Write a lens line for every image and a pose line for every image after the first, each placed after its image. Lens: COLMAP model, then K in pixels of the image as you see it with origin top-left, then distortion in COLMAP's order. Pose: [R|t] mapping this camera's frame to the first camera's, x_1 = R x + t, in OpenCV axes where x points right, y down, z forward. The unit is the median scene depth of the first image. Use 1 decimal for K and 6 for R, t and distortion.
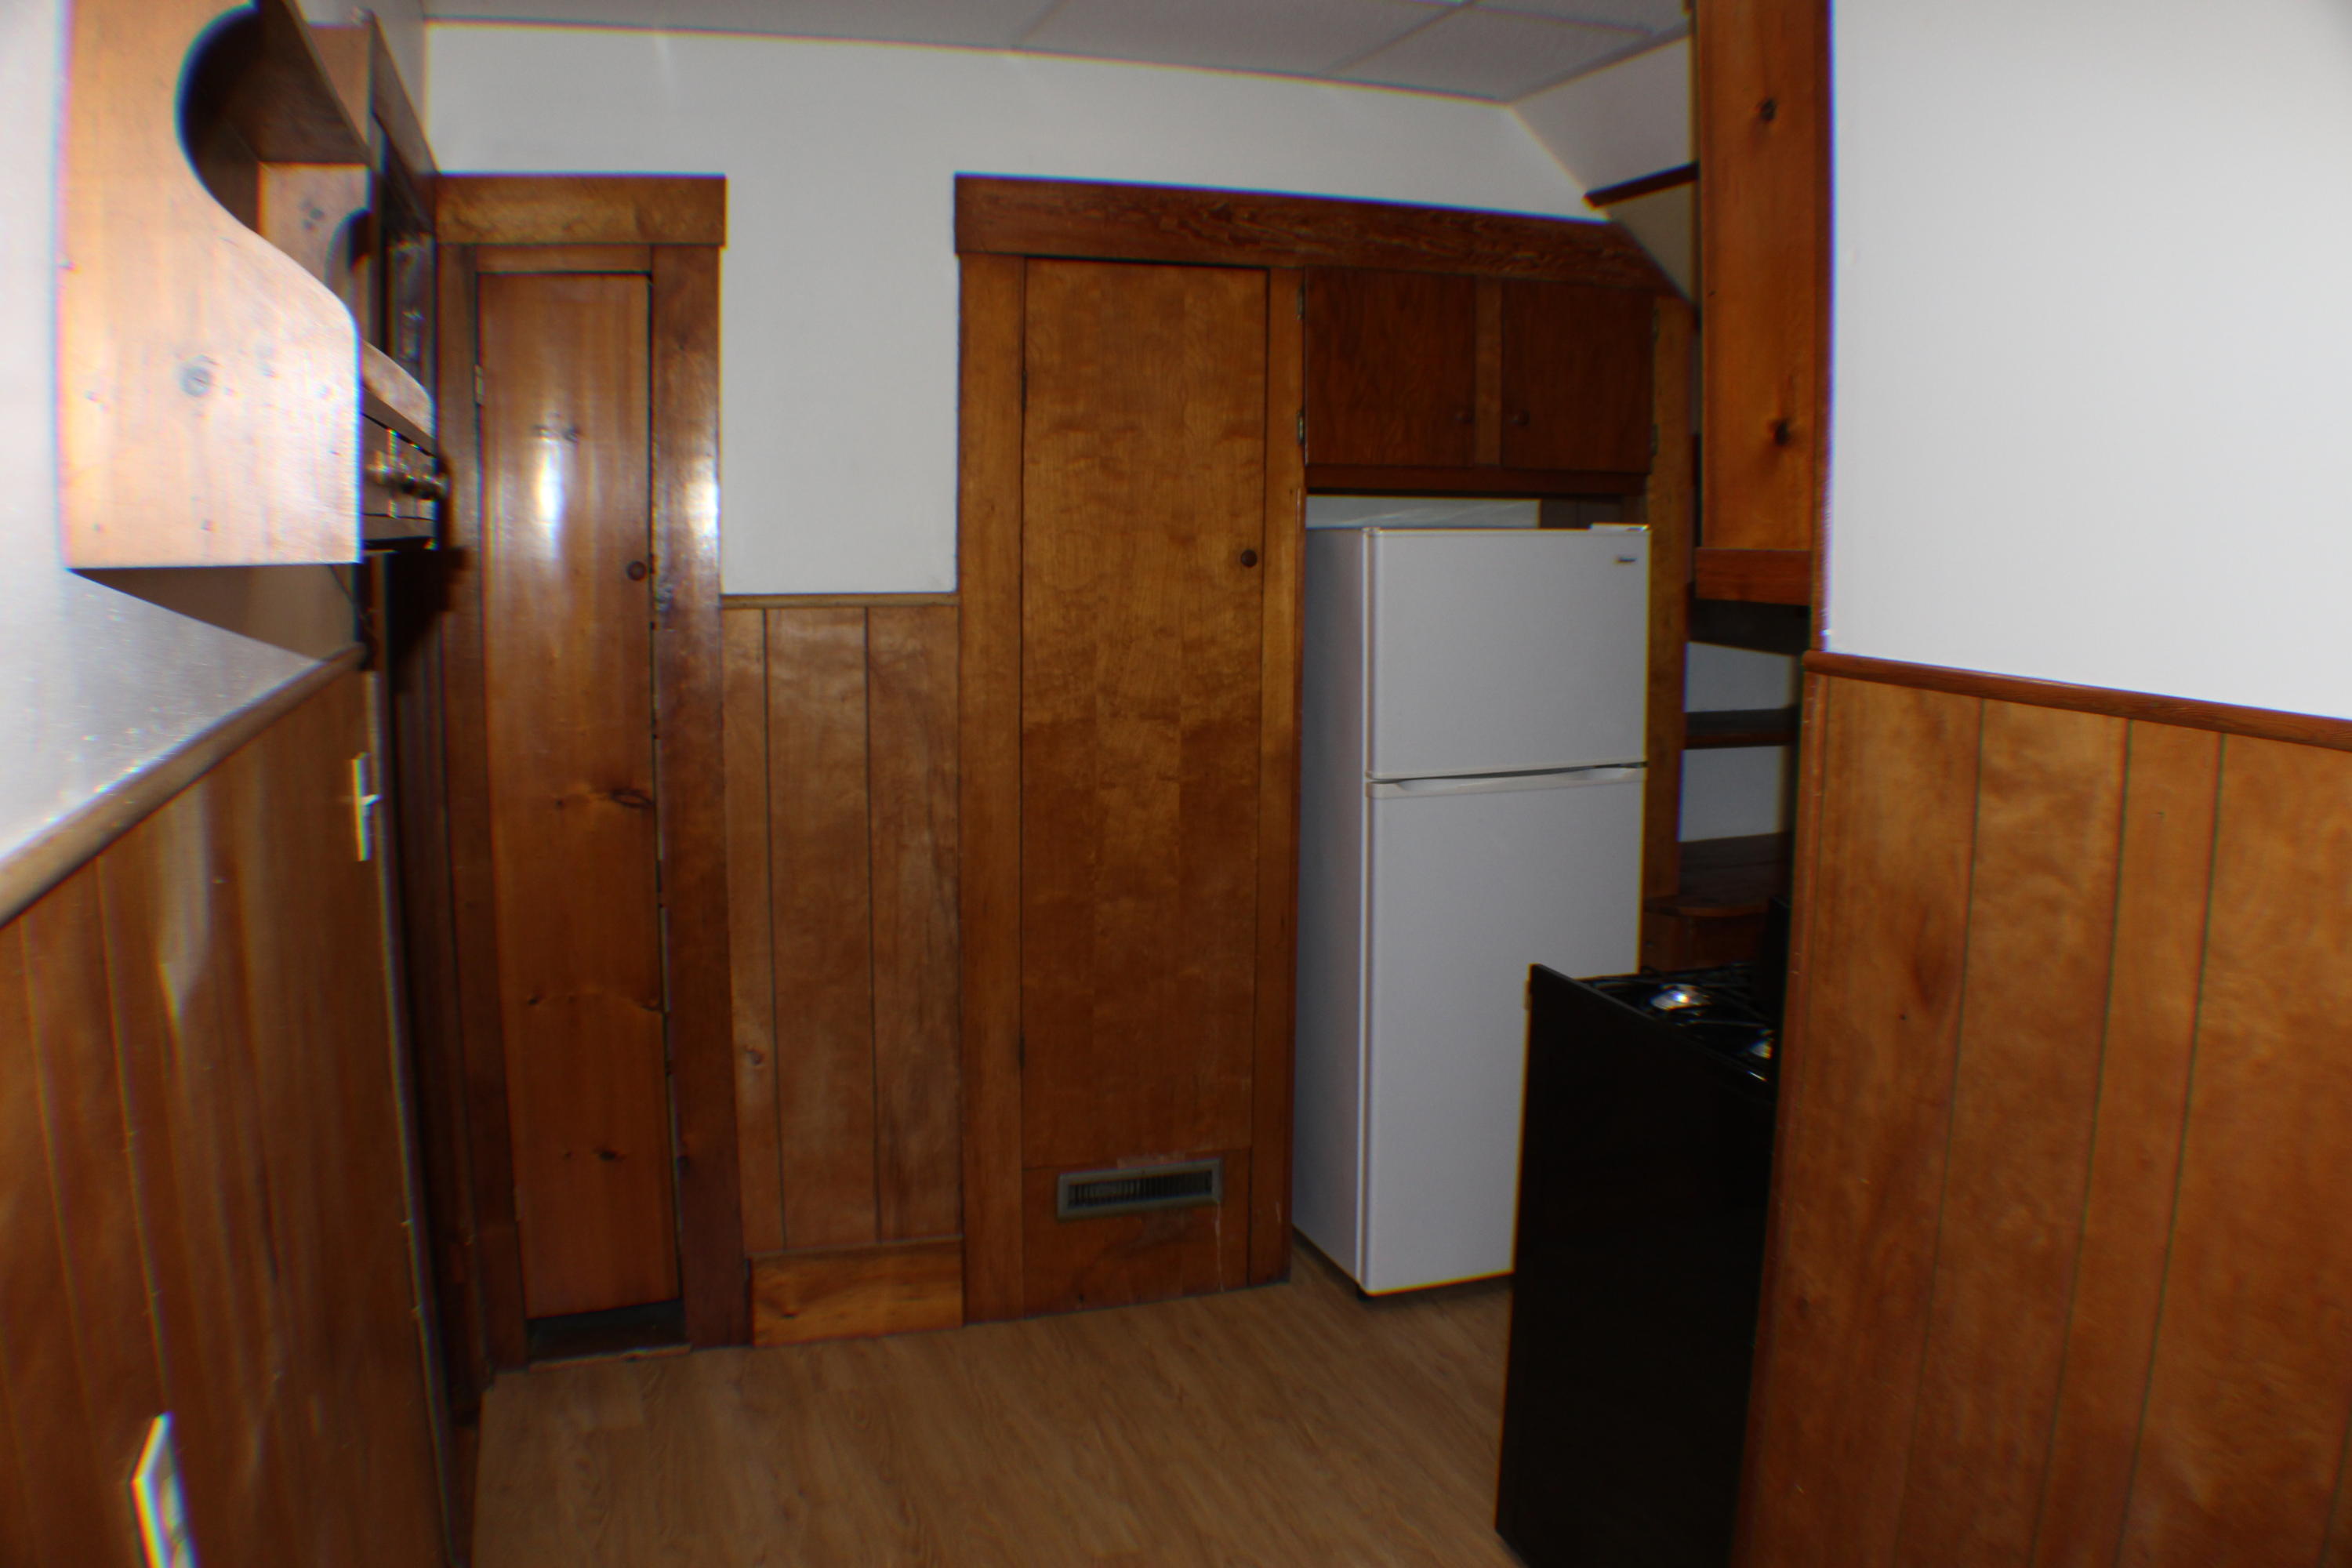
lens RADIAL K [[1812.5, 0, 1176.0], [0, 1812.5, 784.0], [0, 0, 1]] dist [-0.272549, 0.120528]
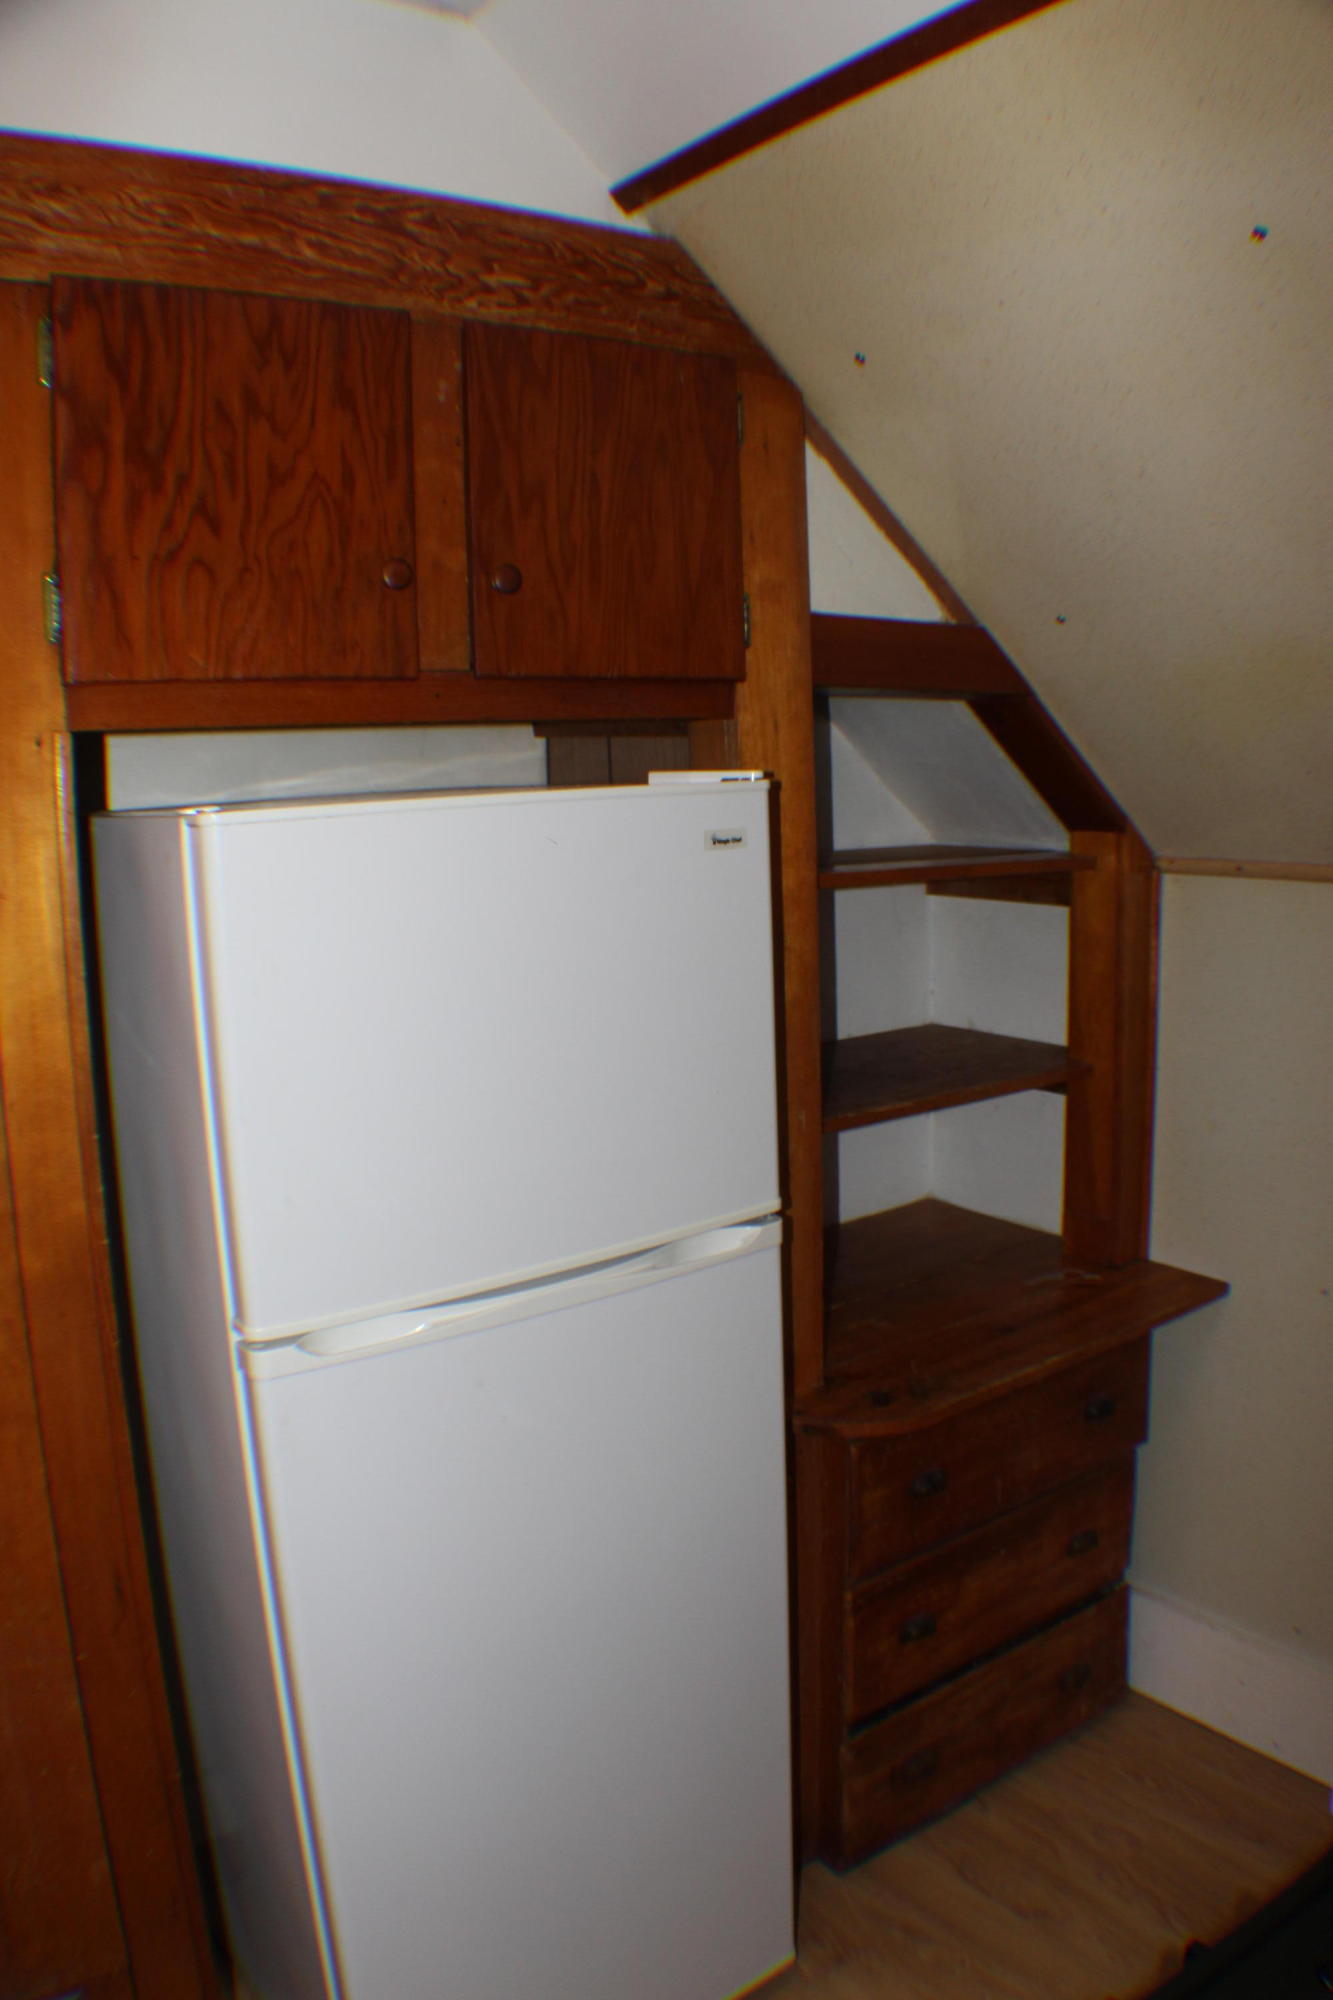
lens RADIAL K [[1541.2, 0, 666.5], [0, 1541.2, 1000.0], [0, 0, 1]] dist [-0.272549, 0.120528]
pose [[0.957753, -0.073740, 0.277977, 0.108386], [0.075669, 0.997126, 0.003798, -0.081587], [-0.277458, 0.017397, 0.960580, 0.569088]]
